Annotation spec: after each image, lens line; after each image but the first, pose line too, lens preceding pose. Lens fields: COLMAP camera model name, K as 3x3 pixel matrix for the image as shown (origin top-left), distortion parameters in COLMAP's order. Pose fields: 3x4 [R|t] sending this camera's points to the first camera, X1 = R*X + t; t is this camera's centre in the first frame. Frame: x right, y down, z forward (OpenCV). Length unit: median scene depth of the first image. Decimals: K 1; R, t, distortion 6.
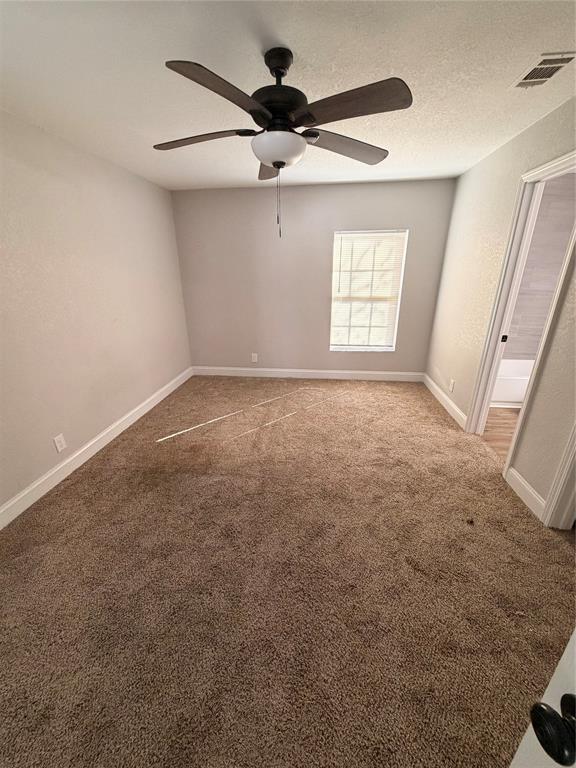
lens RADIAL K [[307.0, 0, 287.3], [0, 307.0, 383.9], [0, 0, 1]] dist [-0.000506, -0.000042]
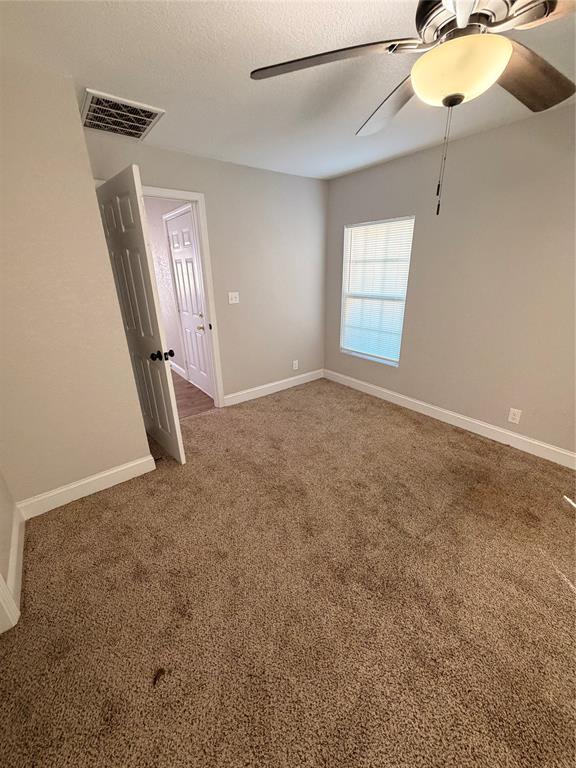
lens RADIAL K [[307.0, 0, 287.6], [0, 307.0, 383.8], [0, 0, 1]] dist [-0.000506, -0.000042]
pose [[-0.717230, 0.273622, -0.640868, 0.575451], [-0.215990, 0.787094, 0.577781, -0.395181], [0.662517, 0.552823, -0.505428, 1.034336]]
